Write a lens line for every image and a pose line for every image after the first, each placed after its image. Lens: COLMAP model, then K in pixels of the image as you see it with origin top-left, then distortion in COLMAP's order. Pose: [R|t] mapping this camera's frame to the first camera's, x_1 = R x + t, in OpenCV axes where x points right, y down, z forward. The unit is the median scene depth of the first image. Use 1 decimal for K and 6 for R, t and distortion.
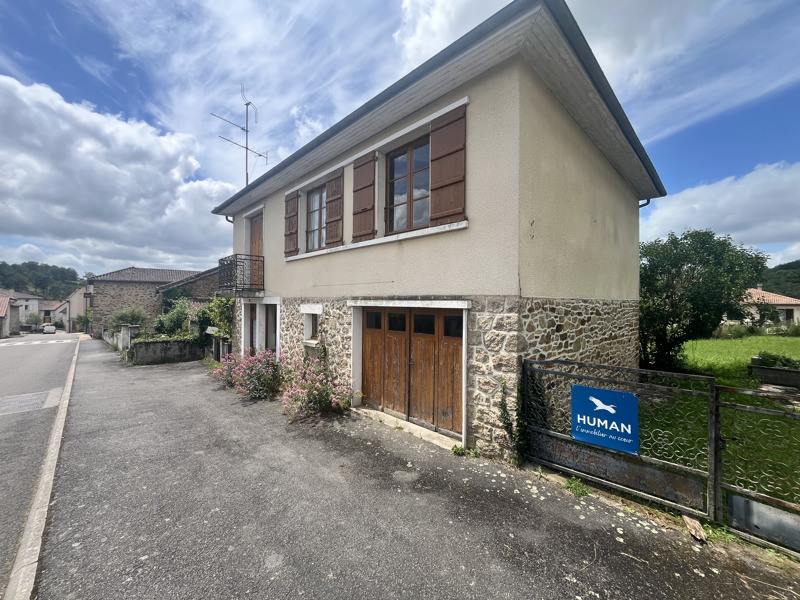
lens RADIAL K [[317.8, 0, 401.3], [0, 317.8, 300.4], [0, 0, 1]] dist [0.001303, -0.000389]
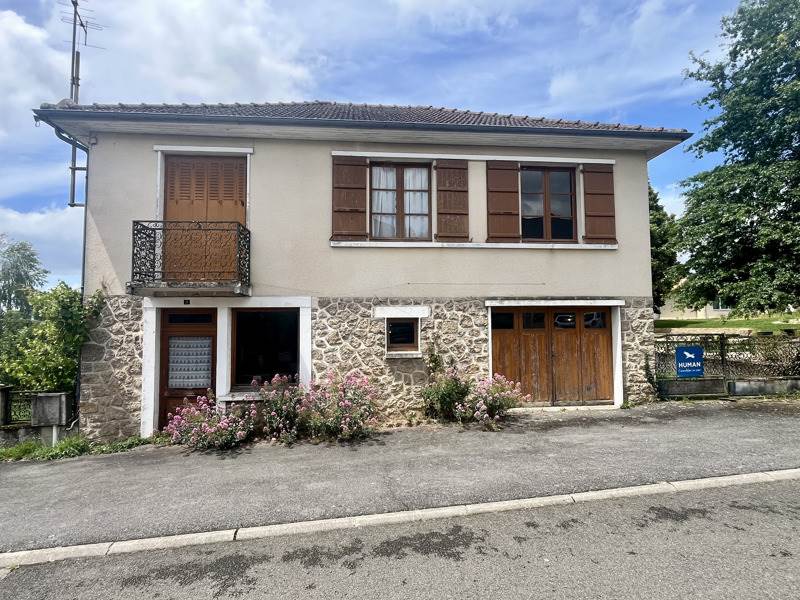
lens RADIAL K [[429.0, 0, 401.2], [0, 429.0, 299.2], [0, 0, 1]] dist [0.001407, 0.000333]
pose [[0.636634, 0.031540, 0.770521, -1.818639], [0.009065, 0.998788, -0.048374, 0.076545], [-0.771113, 0.037781, 0.635576, 0.503835]]
